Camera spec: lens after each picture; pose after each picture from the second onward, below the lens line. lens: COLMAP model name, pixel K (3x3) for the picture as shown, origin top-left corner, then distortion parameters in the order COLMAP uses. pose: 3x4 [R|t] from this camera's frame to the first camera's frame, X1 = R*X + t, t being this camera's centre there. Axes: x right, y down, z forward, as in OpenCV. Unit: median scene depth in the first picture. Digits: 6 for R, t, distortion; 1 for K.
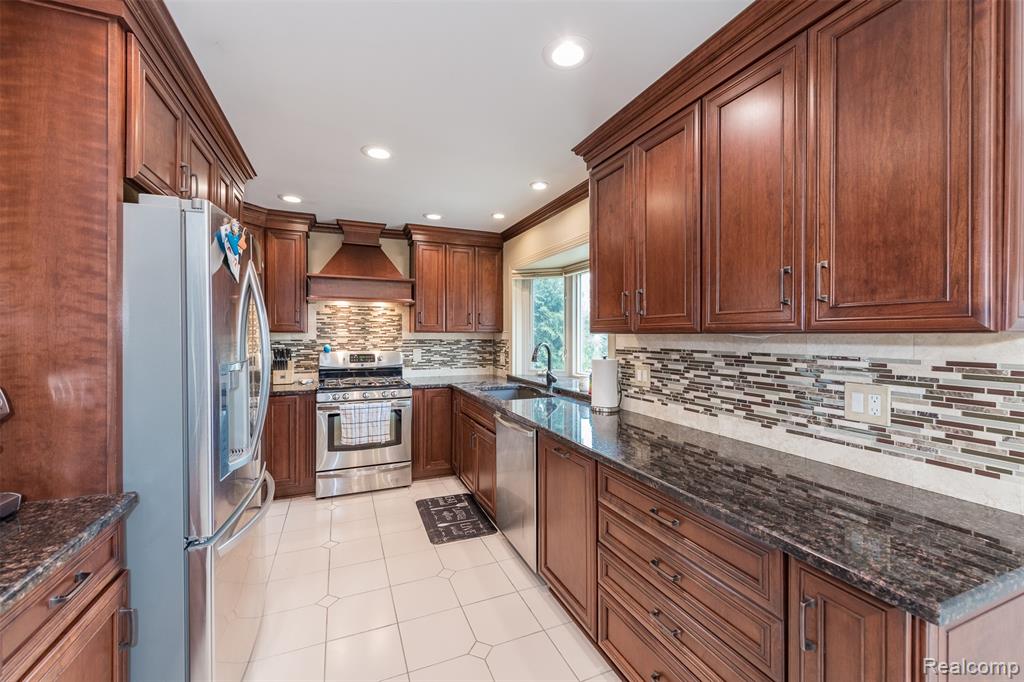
lens RADIAL K [[403.7, 0, 507.0], [0, 403.7, 337.7], [0, 0, 1]] dist [-0.001297, -0.000201]
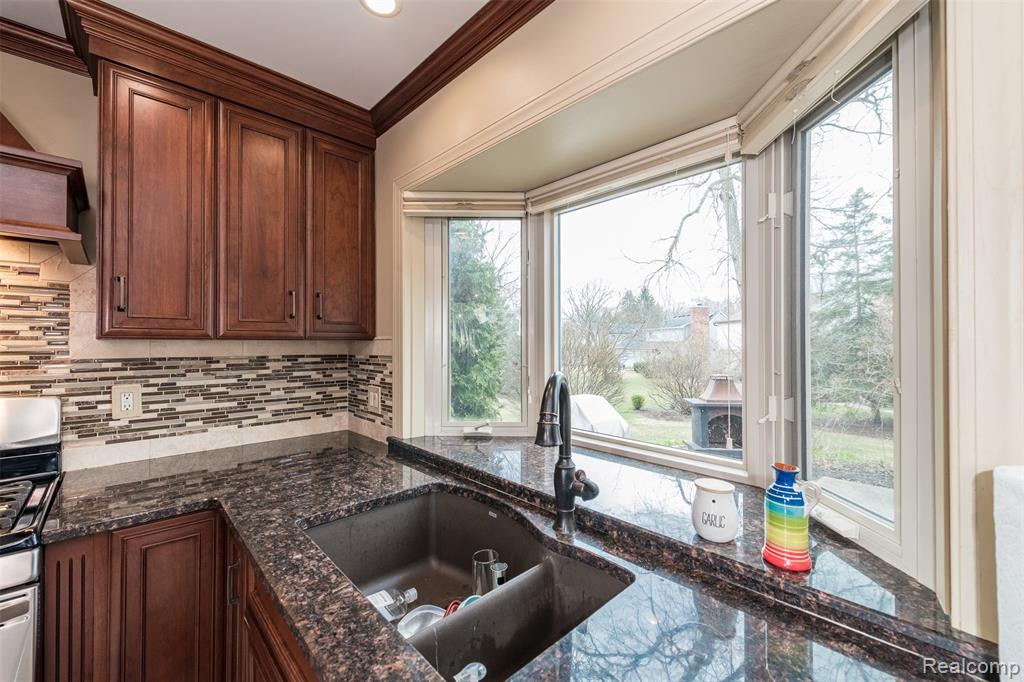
lens RADIAL K [[411.3, 0, 508.9], [0, 411.3, 341.6], [0, 0, 1]] dist [0.000118, -0.000106]
pose [[0.931824, -0.002135, 0.362905, -0.044261], [0.006288, 0.999928, -0.010263, -0.005658], [-0.362857, 0.011846, 0.931769, 0.632930]]
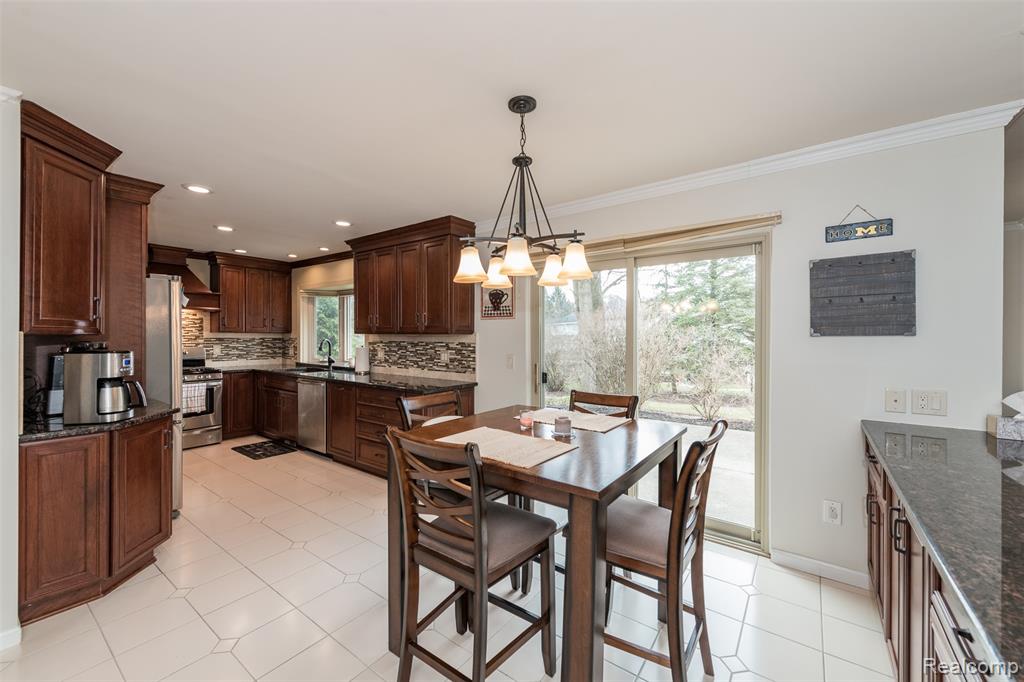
lens RADIAL K [[403.7, 0, 507.0], [0, 403.7, 337.7], [0, 0, 1]] dist [-0.001297, -0.000201]
pose [[0.855227, -0.000015, 0.518254, -0.116092], [0.000855, 0.999999, -0.001382, 0.007440], [-0.518253, 0.001625, 0.855226, -0.701873]]
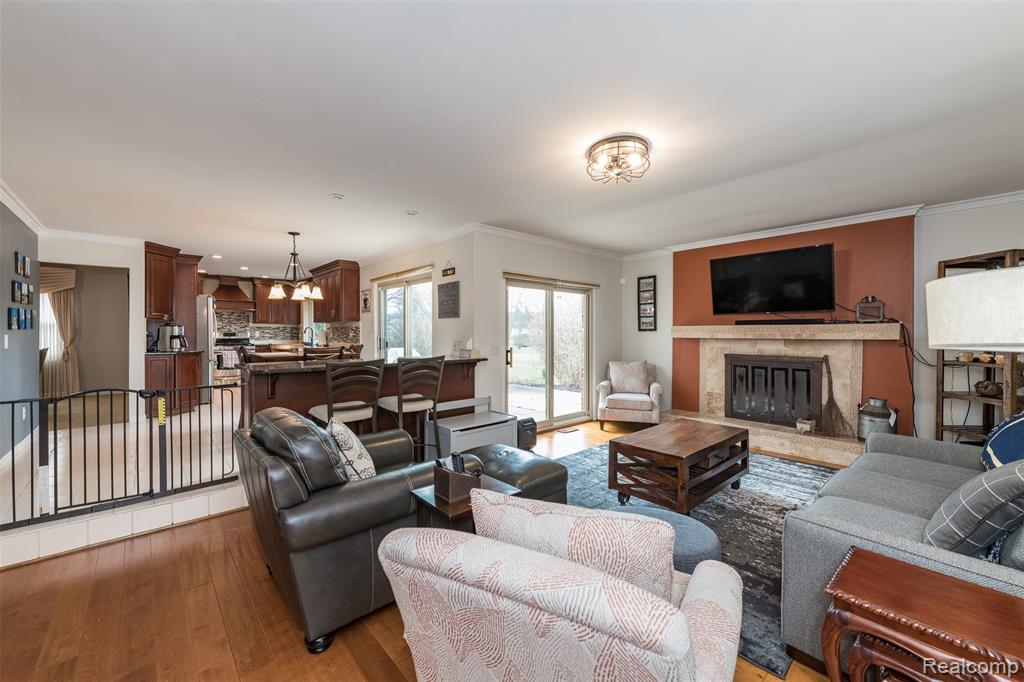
lens RADIAL K [[394.6, 0, 511.2], [0, 394.6, 338.8], [0, 0, 1]] dist [0.001973, 0.000098]
pose [[0.935841, -0.002927, 0.352411, 0.380863], [0.000343, 0.999973, 0.007394, 0.065625], [-0.352423, -0.006799, 0.935816, -1.817131]]
